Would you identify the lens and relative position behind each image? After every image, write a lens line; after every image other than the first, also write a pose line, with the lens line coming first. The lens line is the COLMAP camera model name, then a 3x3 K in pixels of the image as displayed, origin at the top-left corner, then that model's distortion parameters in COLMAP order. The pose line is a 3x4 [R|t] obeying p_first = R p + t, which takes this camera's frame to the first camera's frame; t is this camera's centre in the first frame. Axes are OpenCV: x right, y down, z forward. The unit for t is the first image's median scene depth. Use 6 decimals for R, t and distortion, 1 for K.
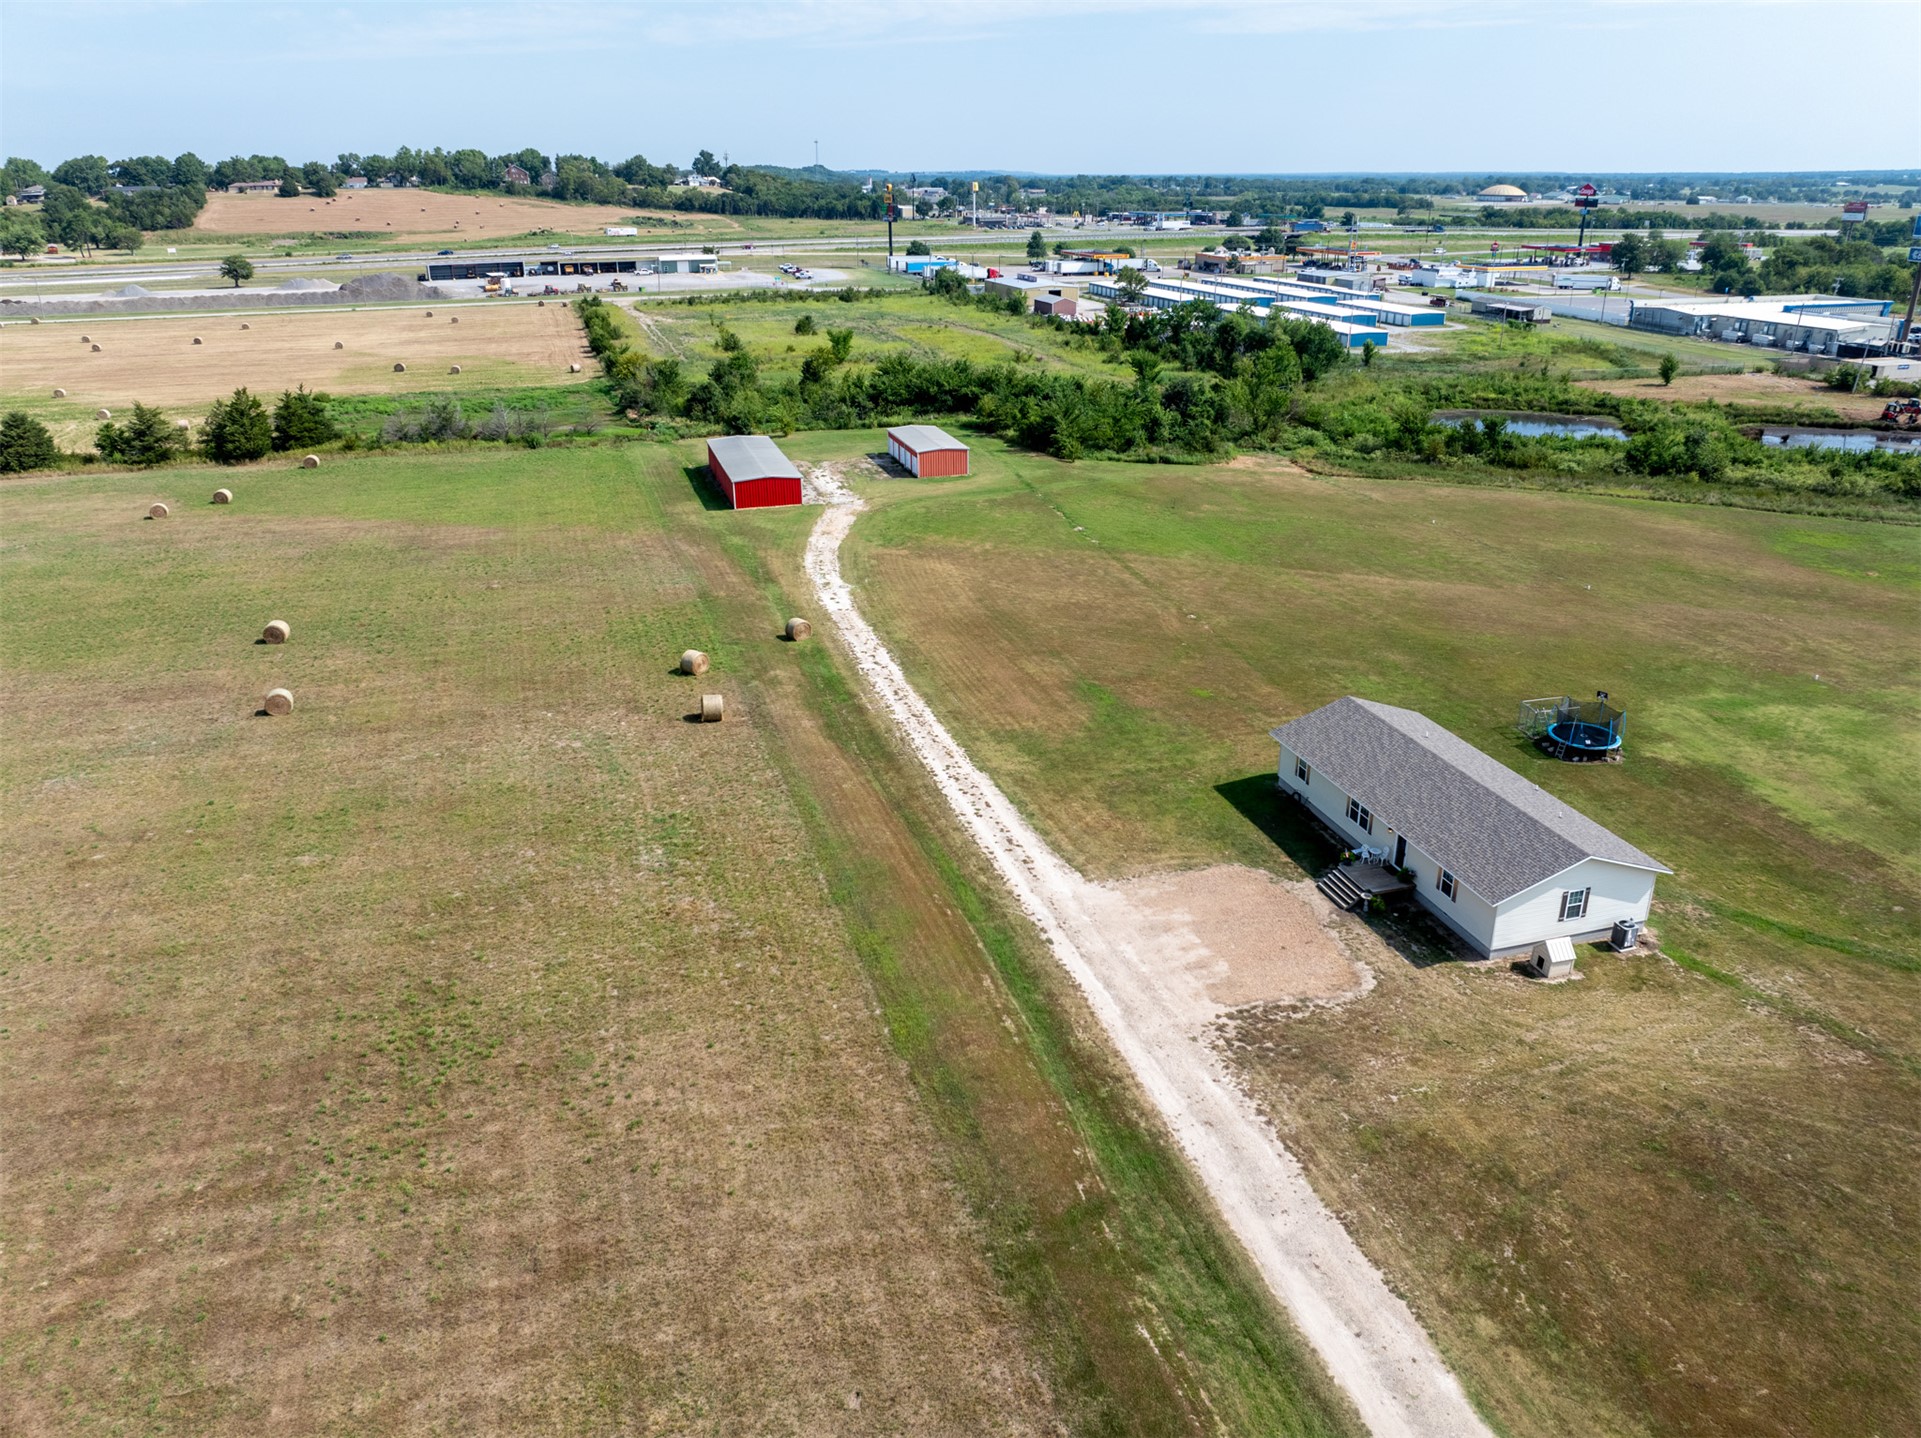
lens RADIAL K [[1350.0, 0, 969.8], [0, 1350.0, 711.7], [0, 0, 1]] dist [-0.035987, -0.003182]
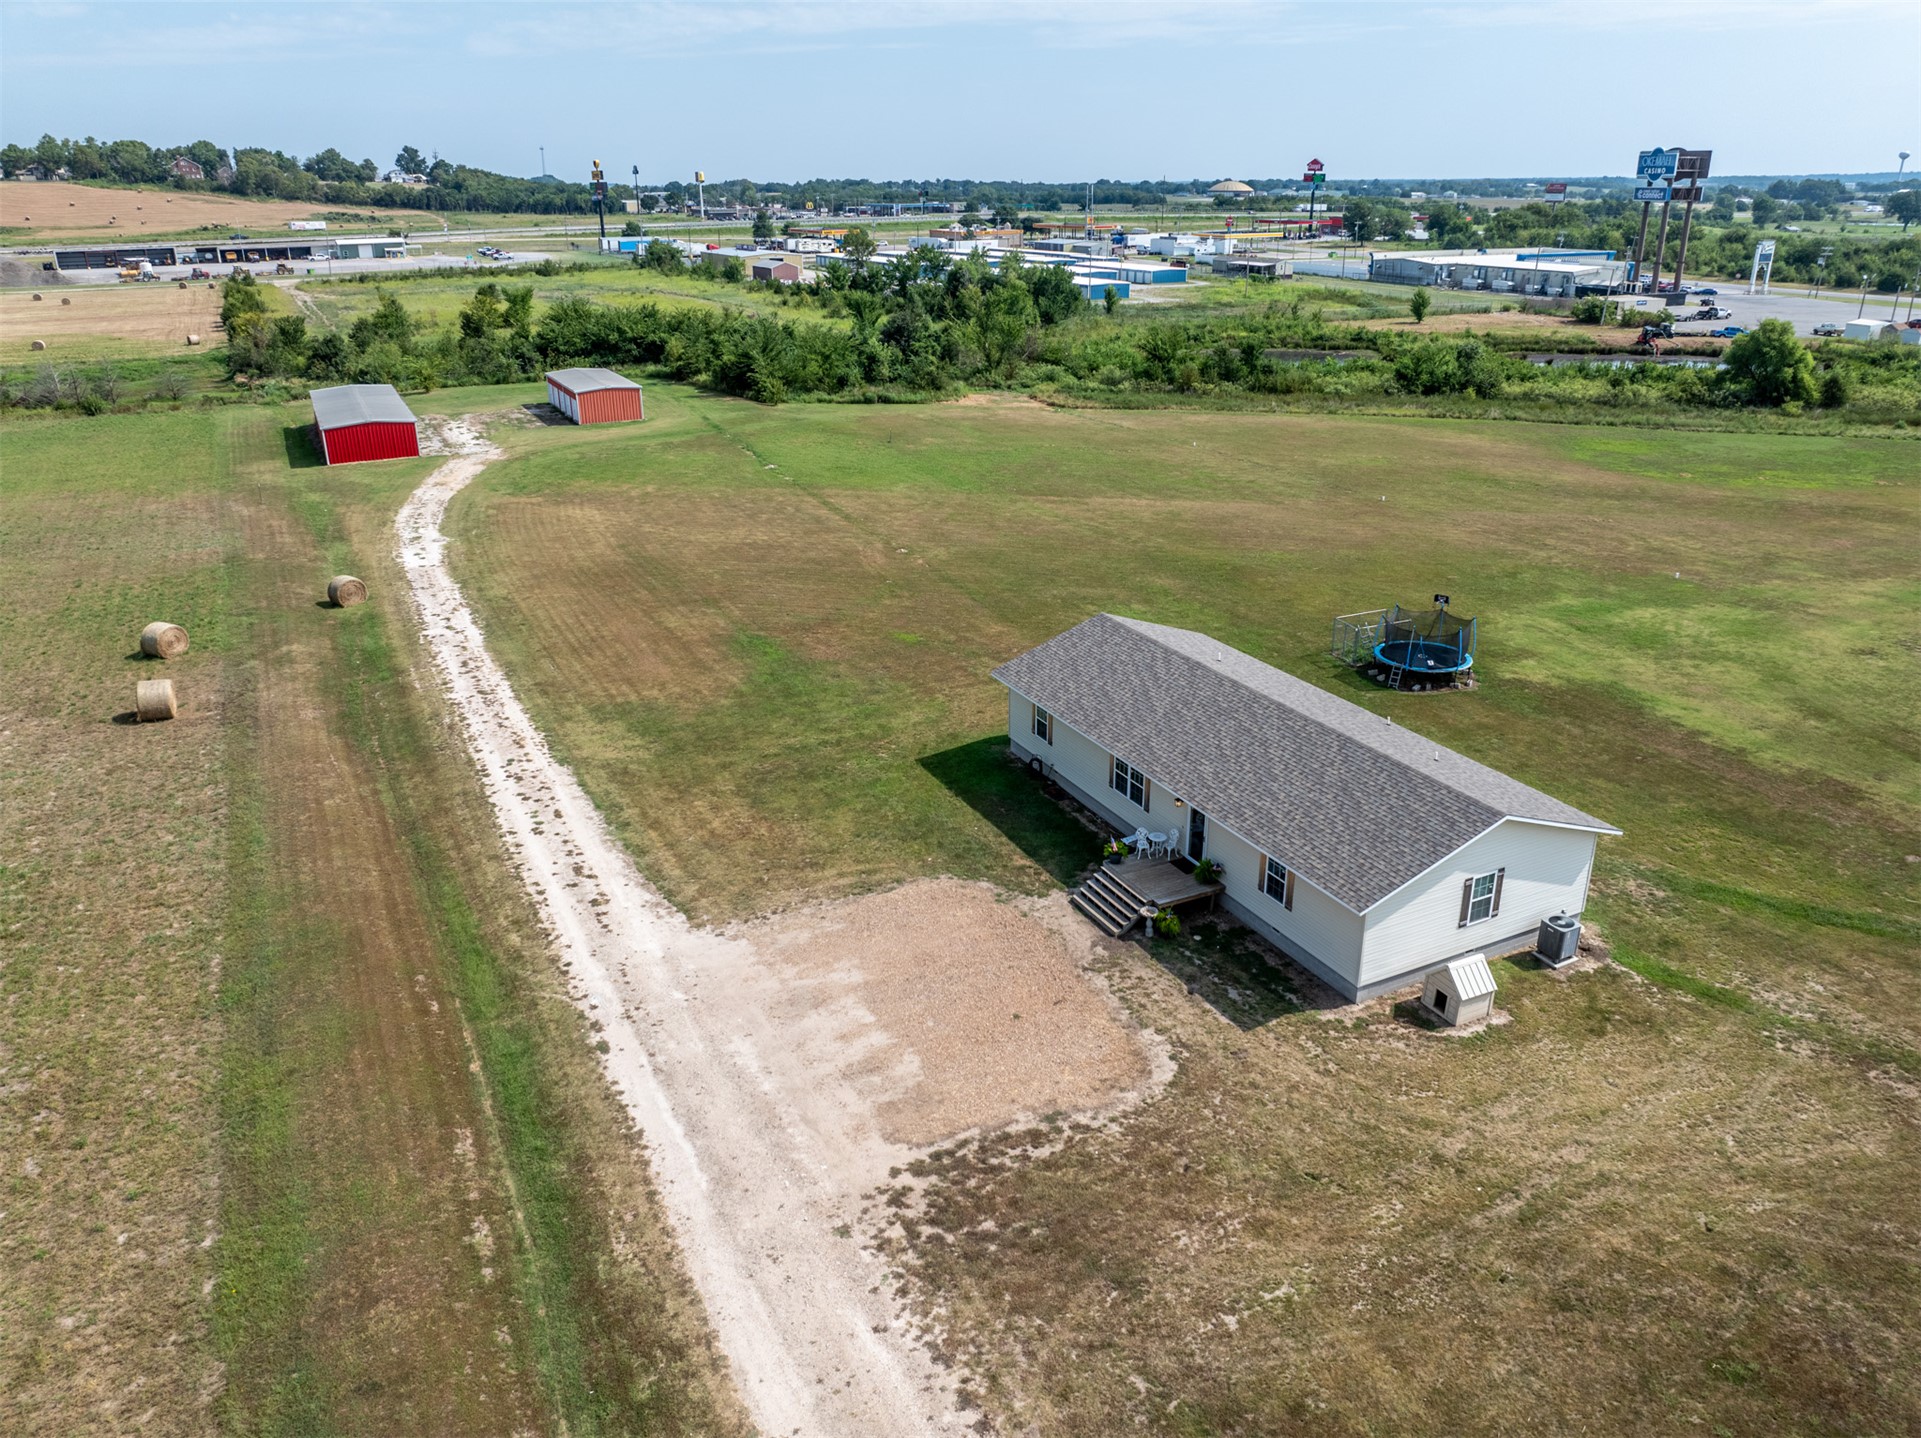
lens RADIAL K [[1350.0, 0, 969.8], [0, 1350.0, 711.7], [0, 0, 1]] dist [-0.035987, -0.003182]
pose [[0.984278, -0.067150, 0.163363, 0.057413], [0.068602, 0.997639, -0.003254, 0.020314], [-0.162759, 0.014410, 0.986561, 0.193796]]
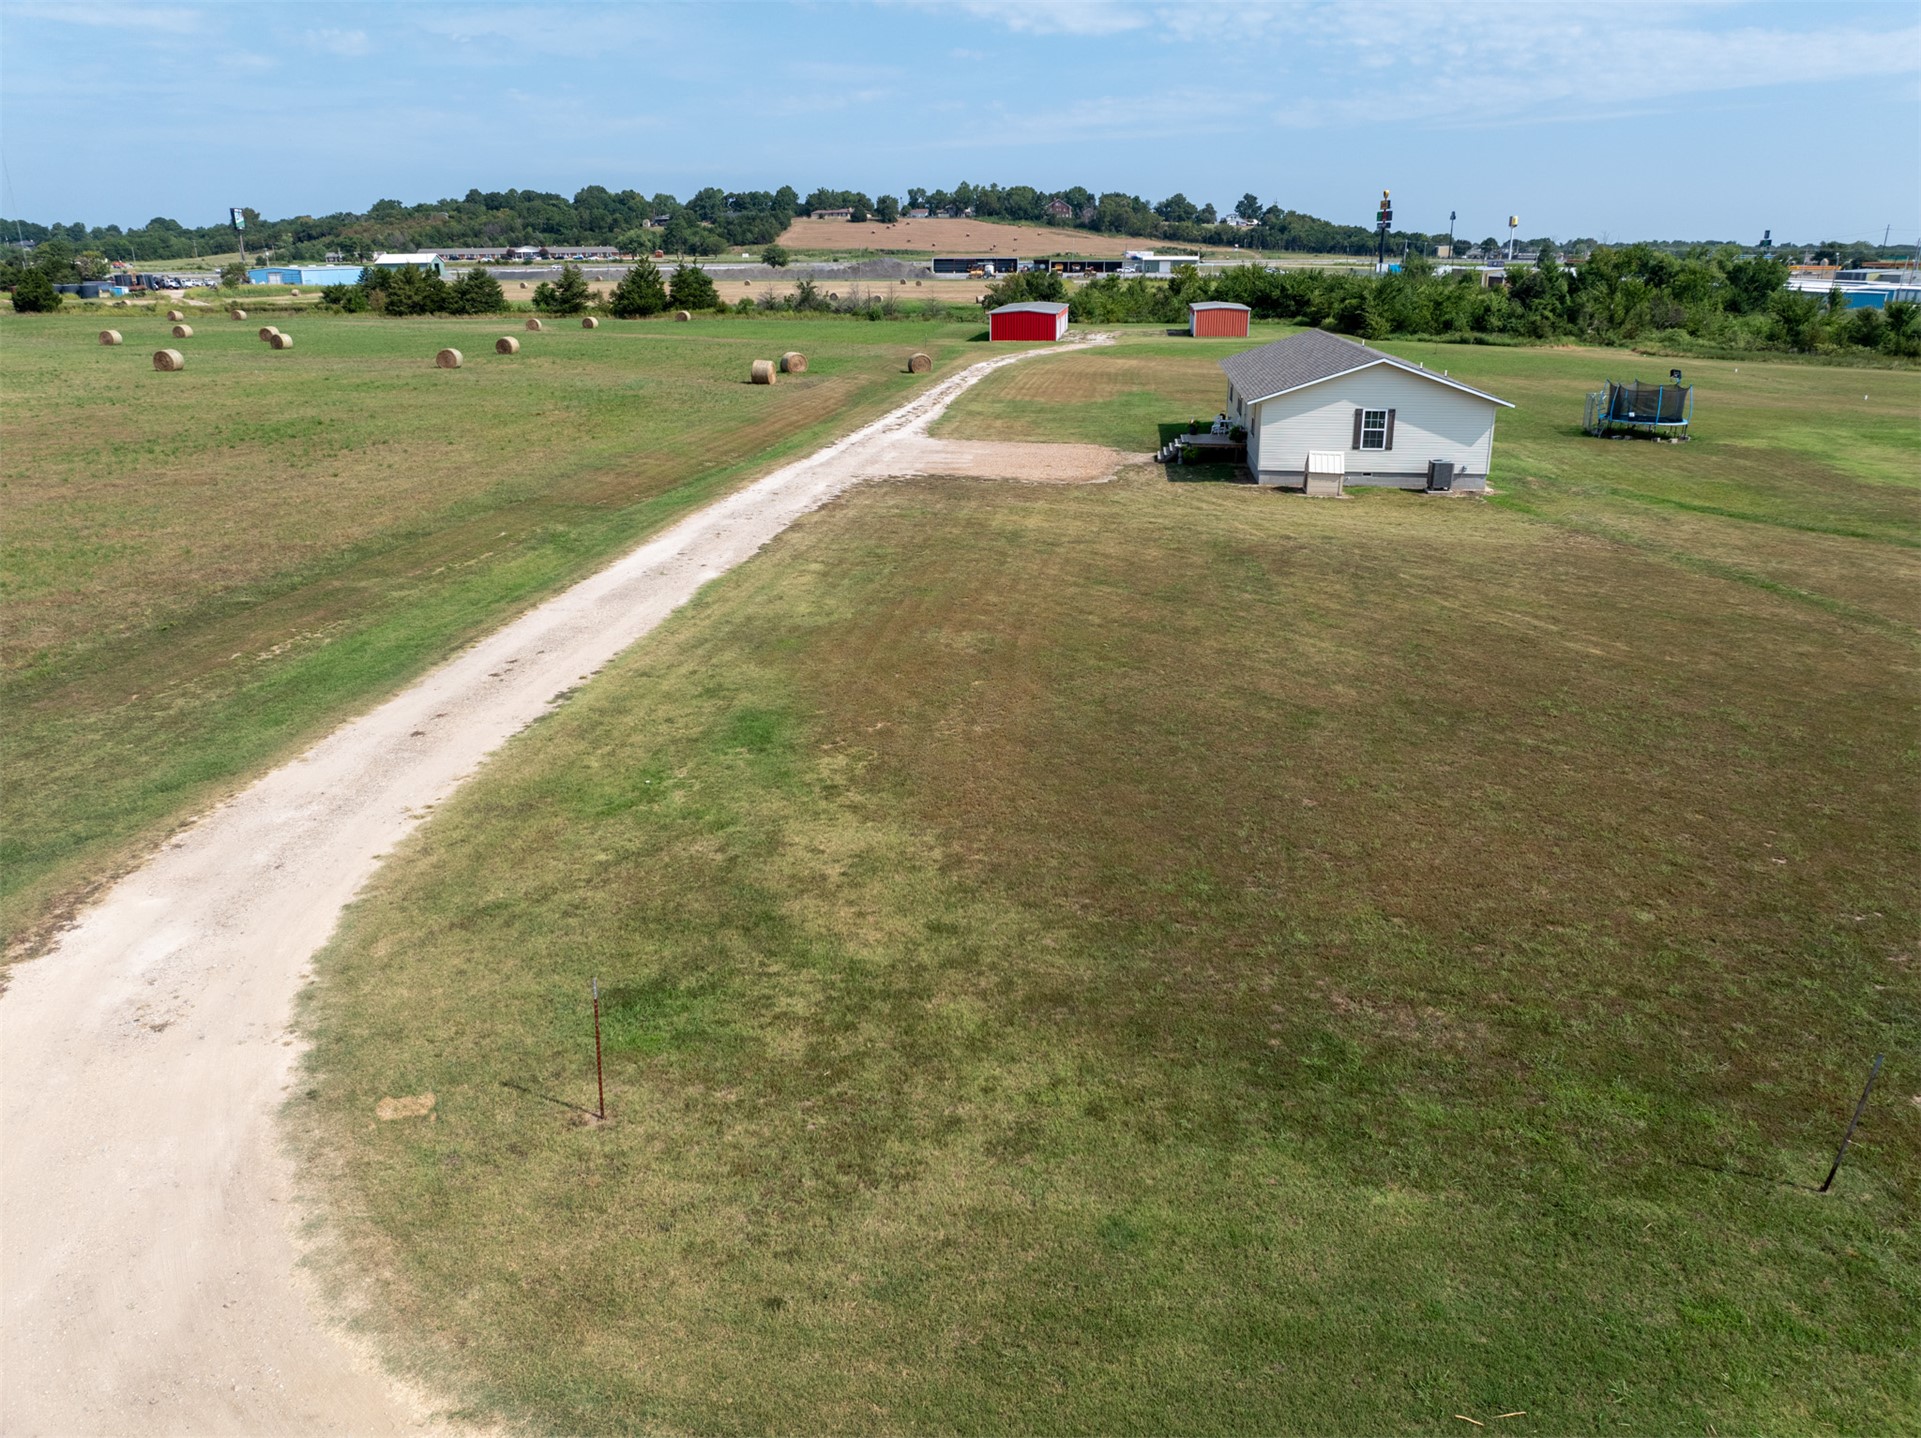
lens RADIAL K [[1350.0, 0, 969.8], [0, 1350.0, 711.7], [0, 0, 1]] dist [-0.035987, -0.003182]
pose [[0.918950, 0.128797, -0.372749, 0.247331], [-0.148185, 0.988675, -0.023706, 0.167415], [0.365475, 0.077020, 0.927629, 0.062647]]
